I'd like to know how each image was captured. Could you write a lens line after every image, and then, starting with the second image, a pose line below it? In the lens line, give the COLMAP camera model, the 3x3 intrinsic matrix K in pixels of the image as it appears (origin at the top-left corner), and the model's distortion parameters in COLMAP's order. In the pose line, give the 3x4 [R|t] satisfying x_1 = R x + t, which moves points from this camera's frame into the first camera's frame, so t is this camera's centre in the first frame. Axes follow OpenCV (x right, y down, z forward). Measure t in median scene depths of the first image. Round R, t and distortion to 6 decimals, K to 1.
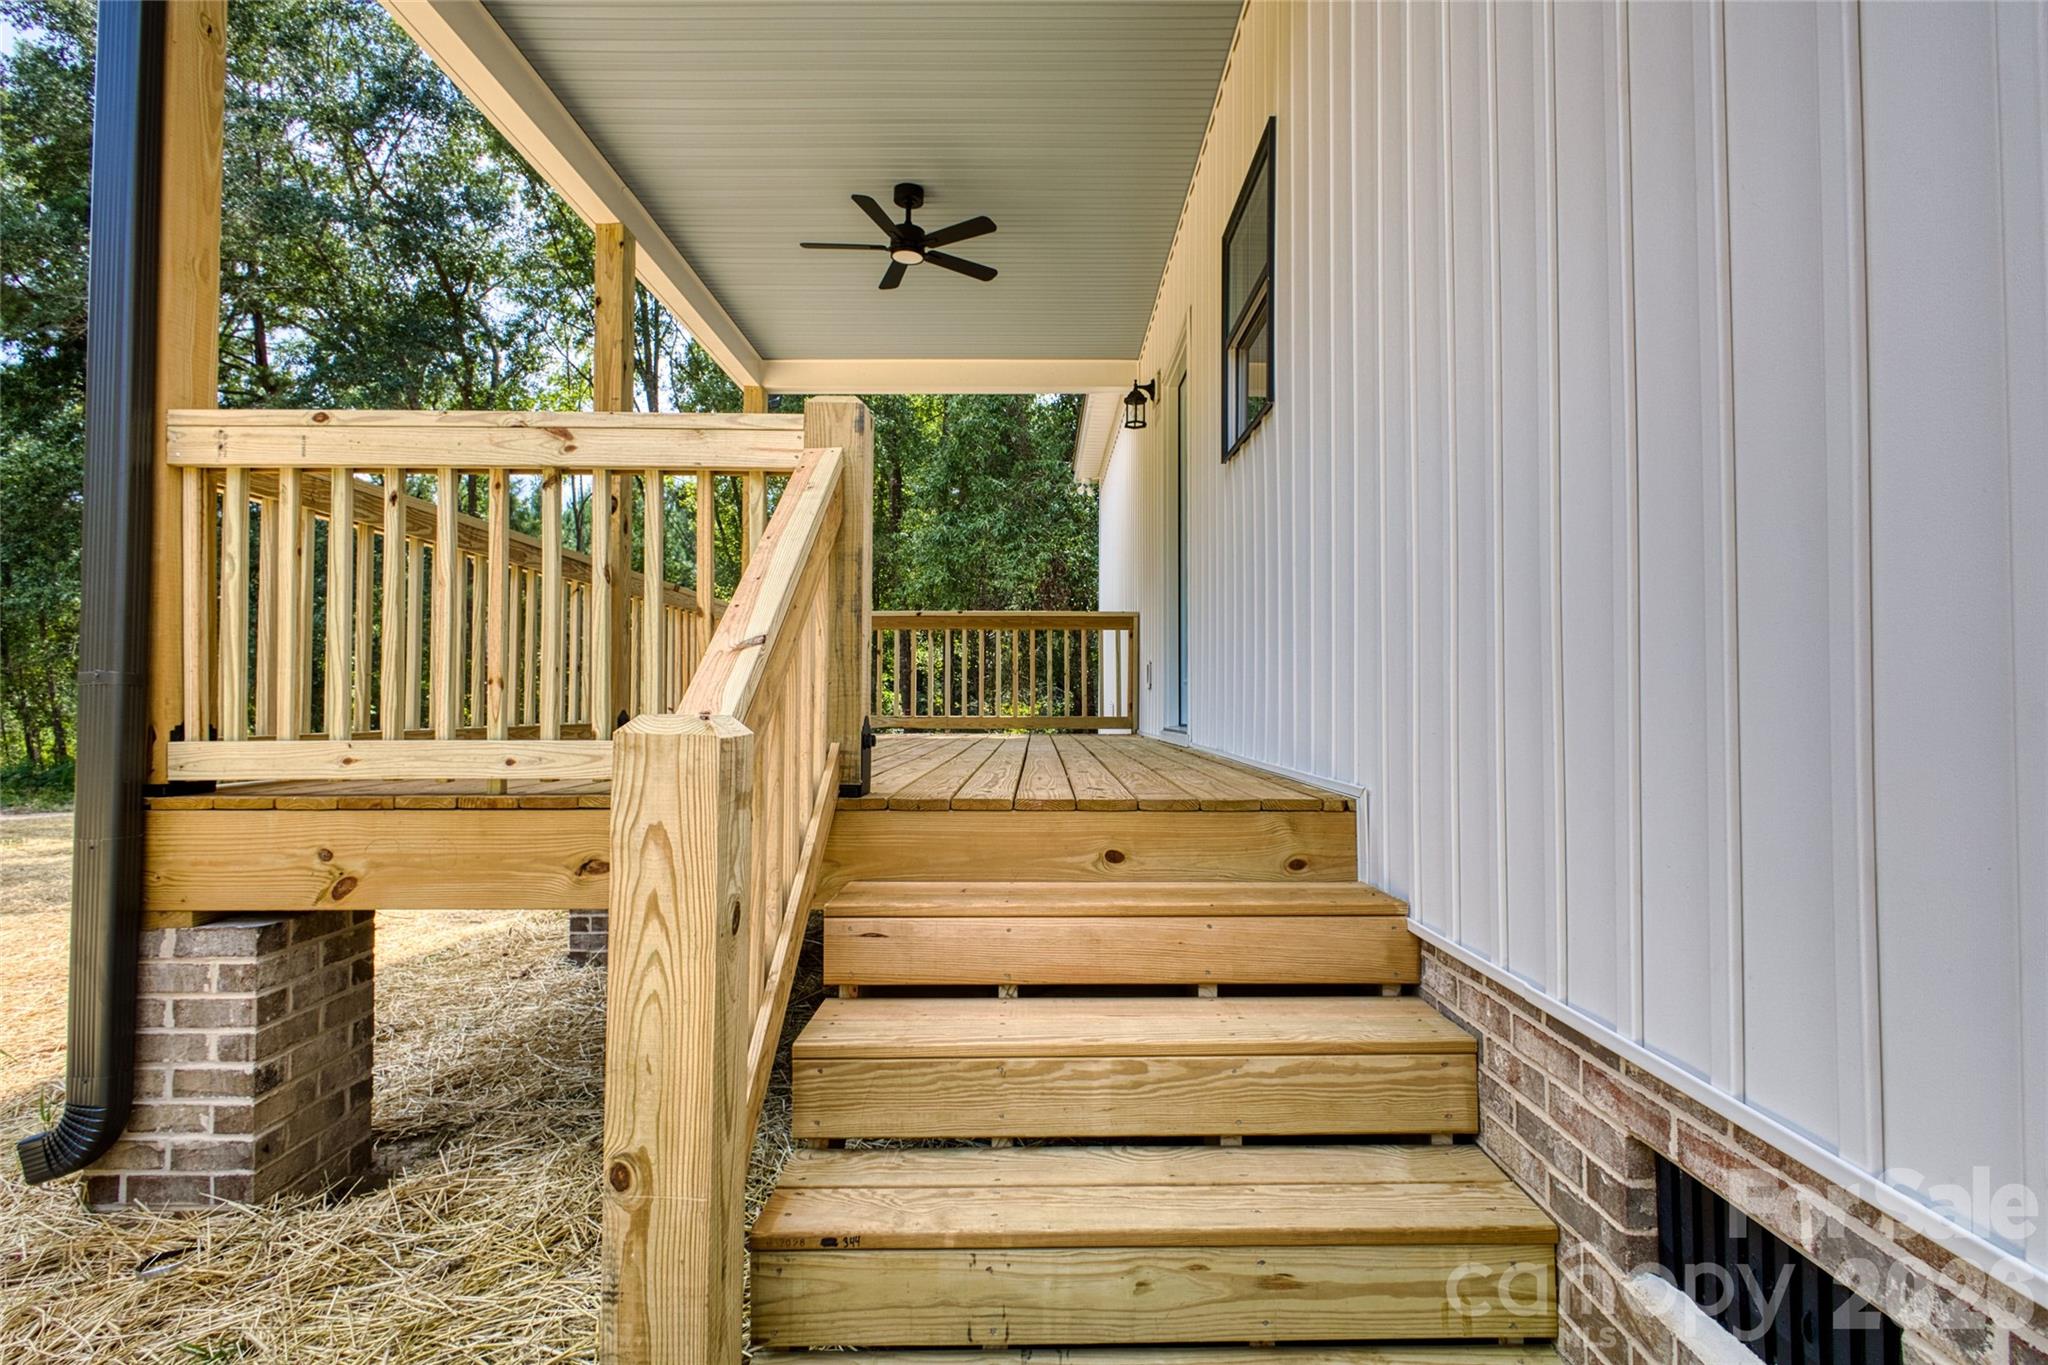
lens RADIAL K [[958.1, 0, 1032.4], [0, 958.1, 688.6], [0, 0, 1]] dist [-0.000387, 0.000390]
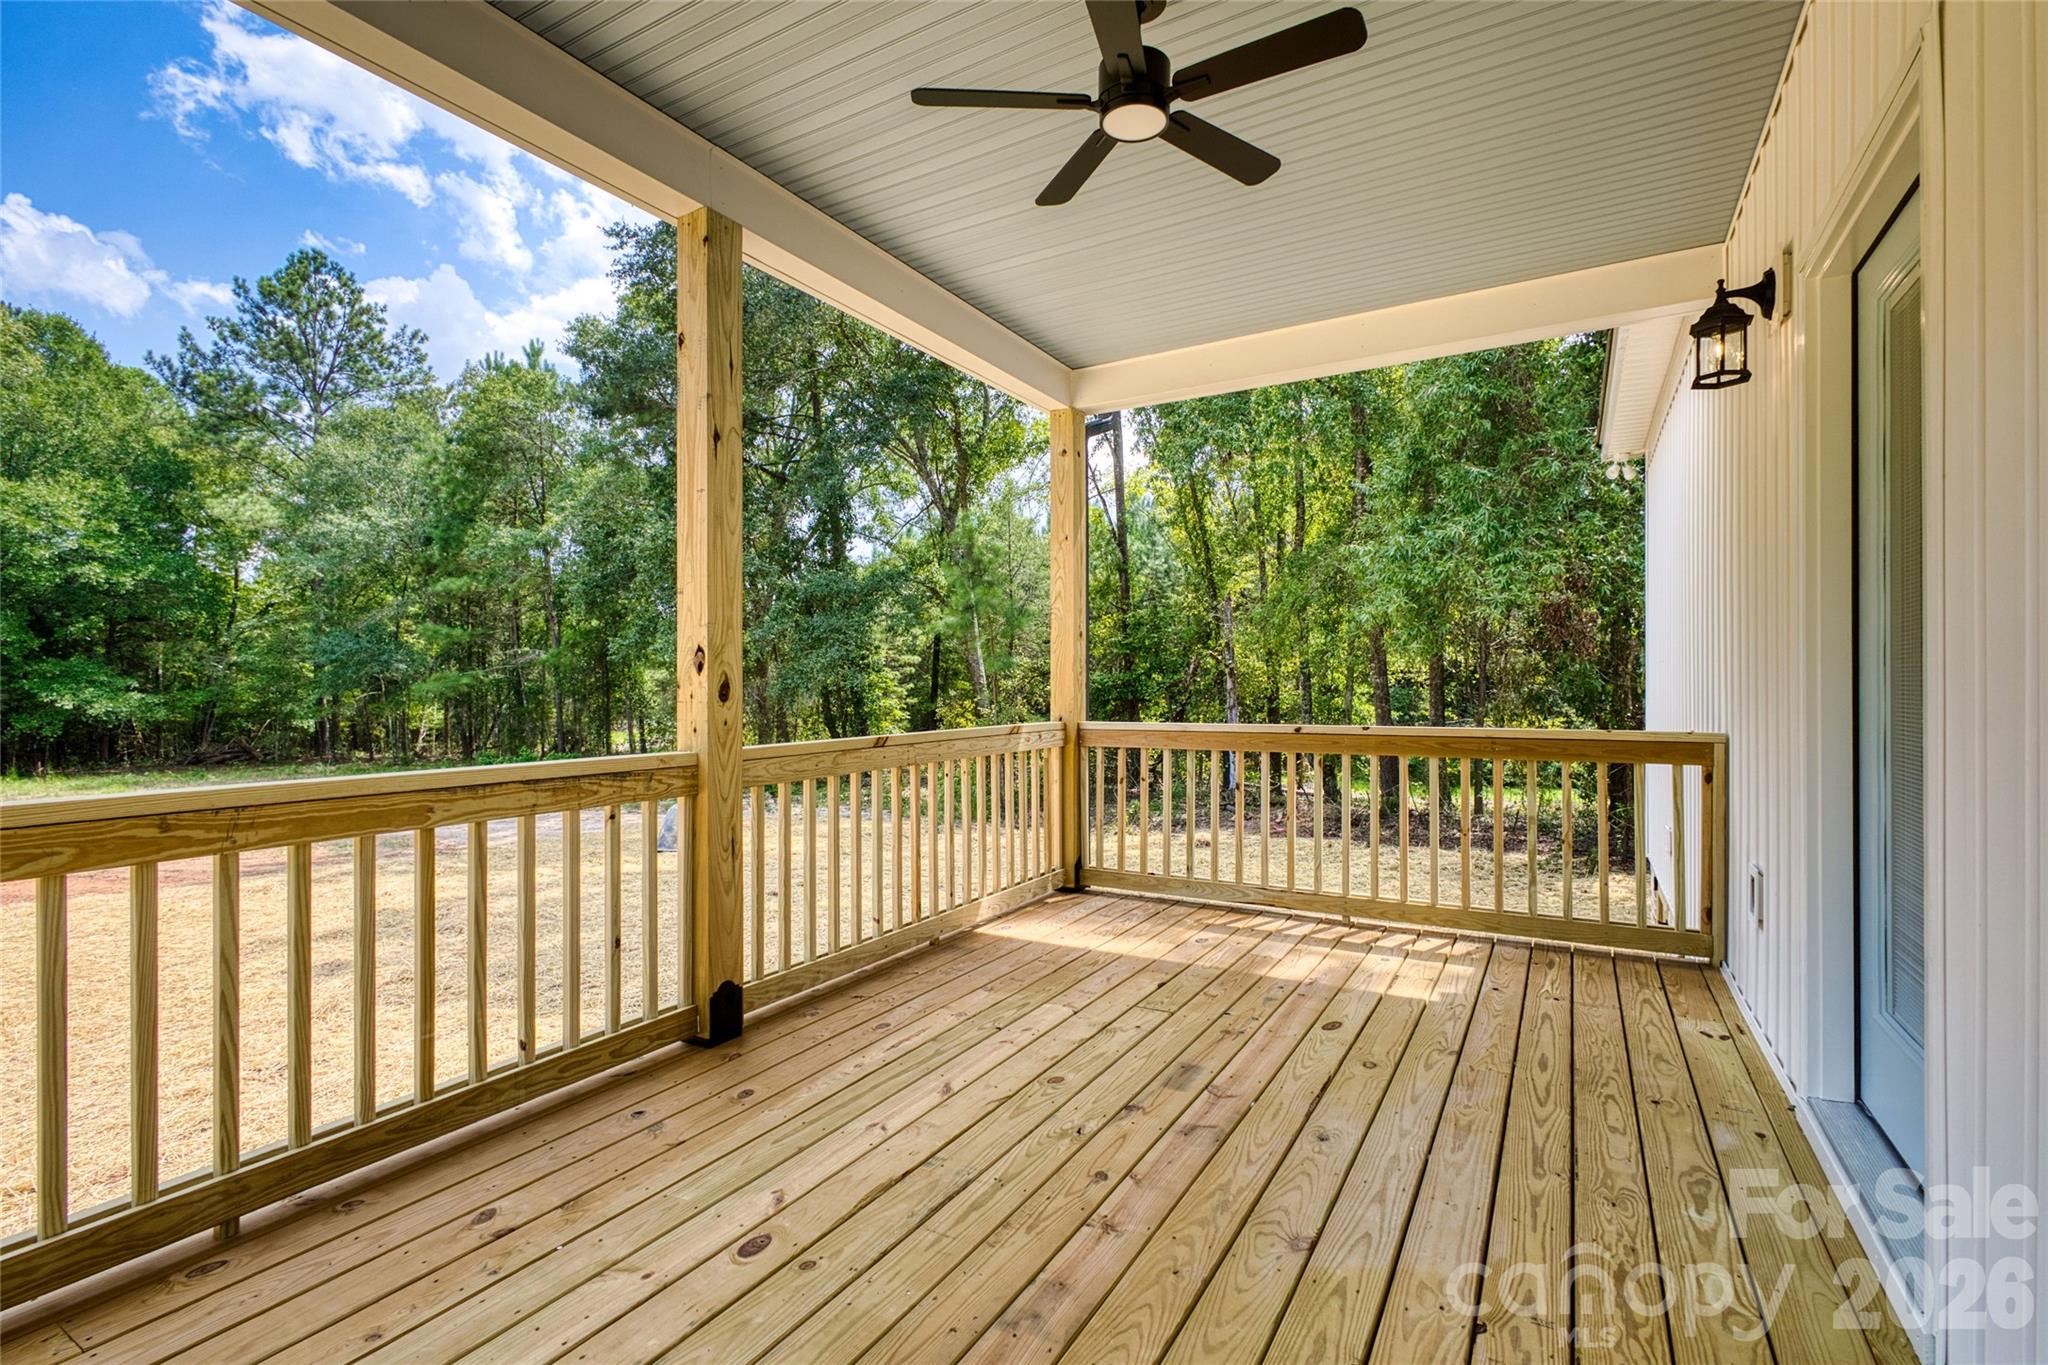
lens RADIAL K [[921.0, 0, 1031.2], [0, 921.0, 683.5], [0, 0, 1]] dist [-0.001211, -0.000204]
pose [[0.863891, -0.004285, -0.503660, 0.055261], [0.013950, 0.999784, 0.015421, -0.178301], [0.503485, -0.020348, 0.863764, 0.570508]]
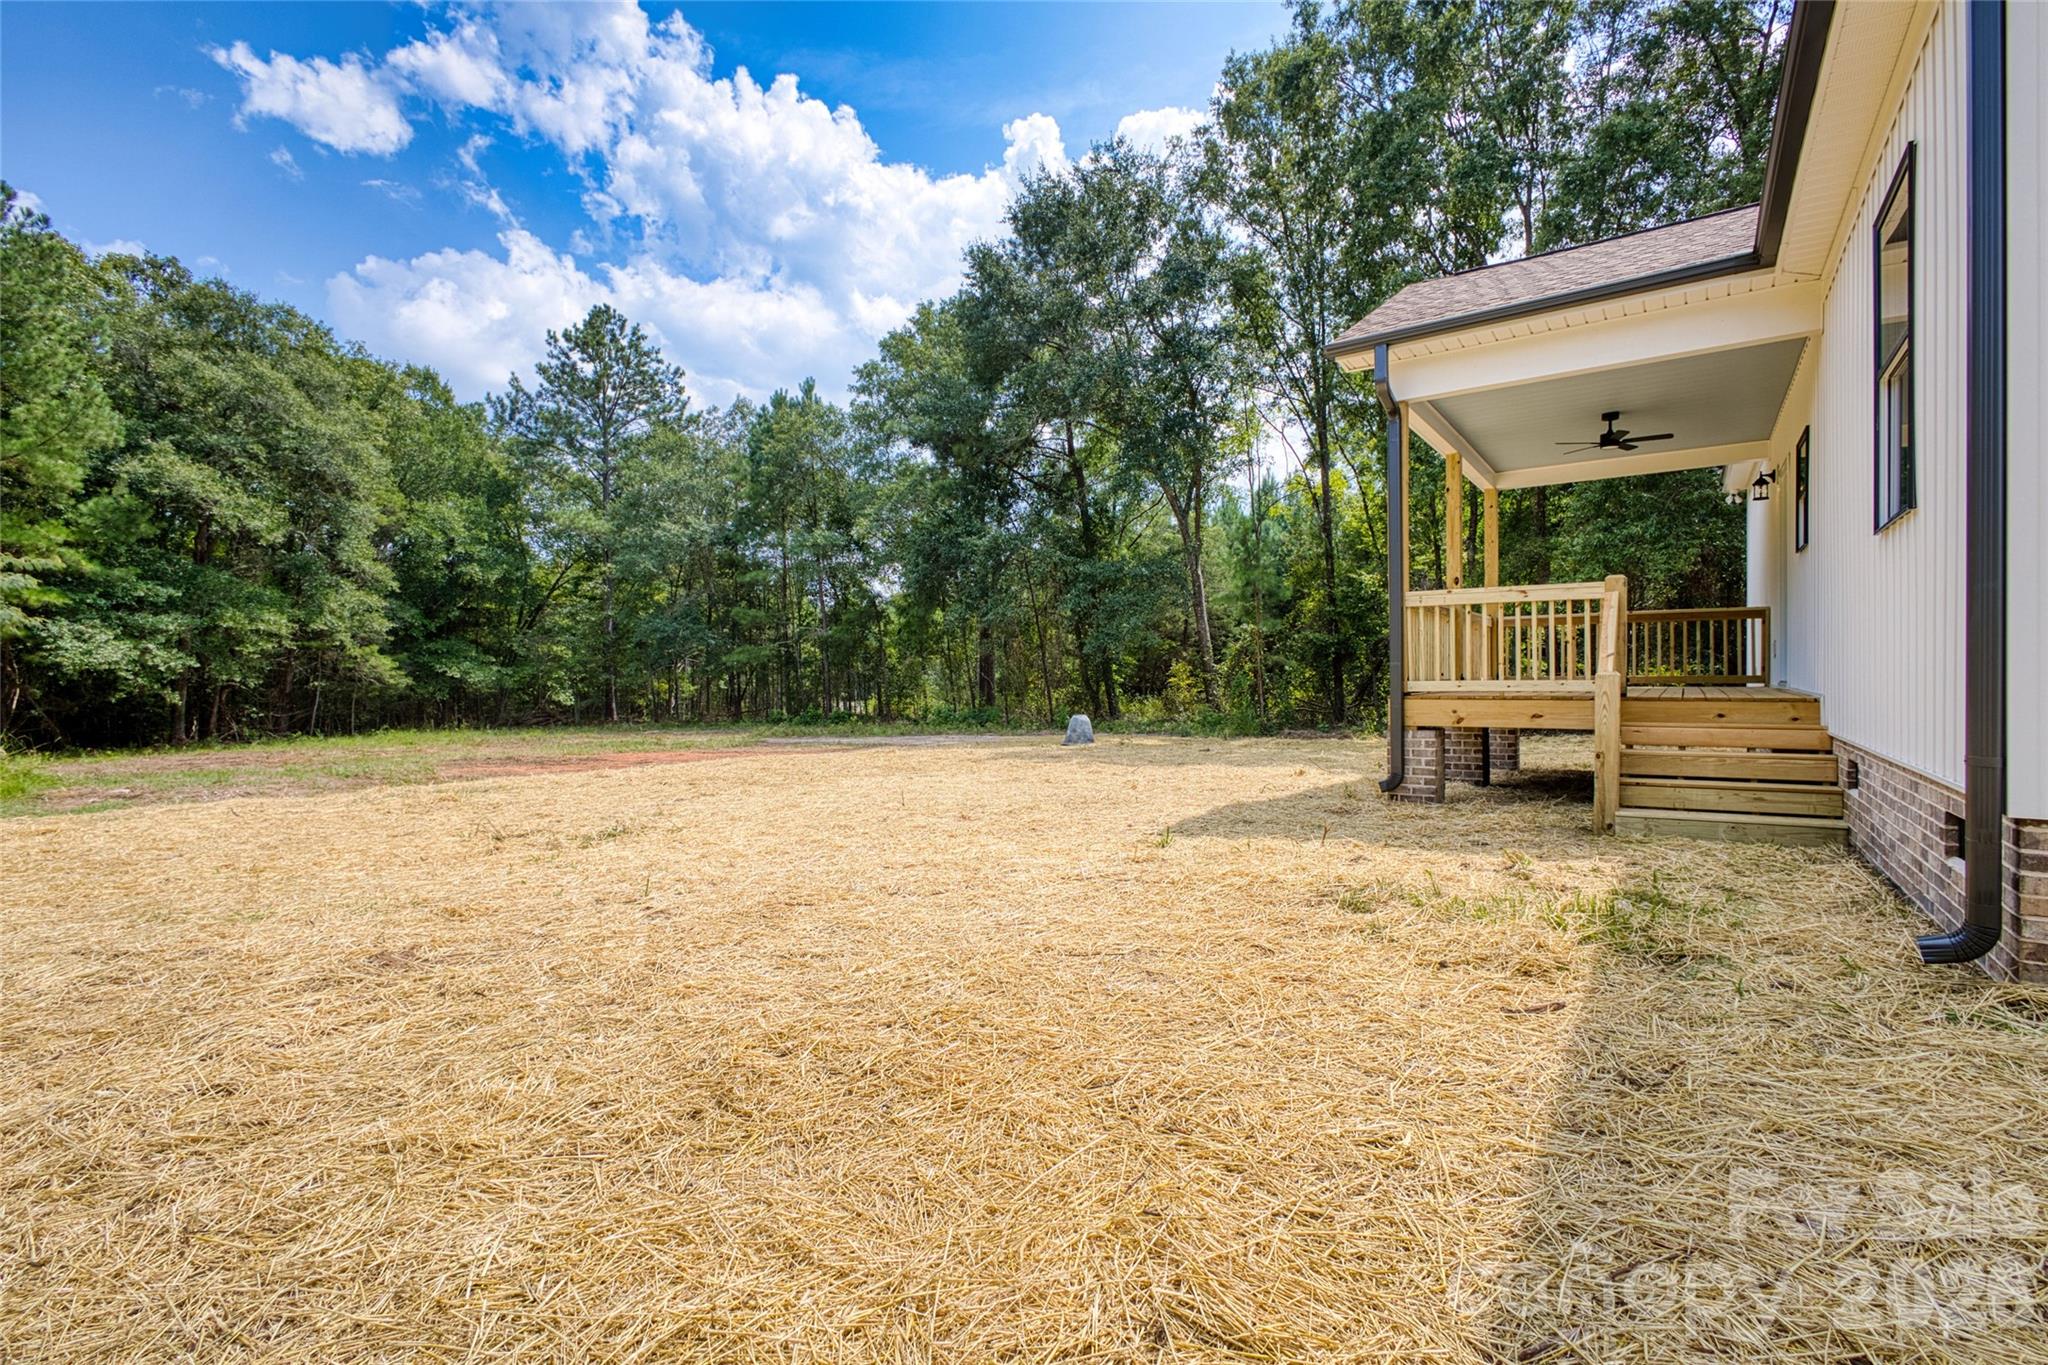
lens RADIAL K [[941.1, 0, 1024.0], [0, 941.1, 682.5], [0, 0, 1]] dist [-0.001385, -0.000010]
pose [[0.820933, -0.004748, -0.571005, -0.014429], [0.020636, 0.999559, 0.021357, -0.022971], [0.570651, -0.029315, 0.820669, -1.350890]]
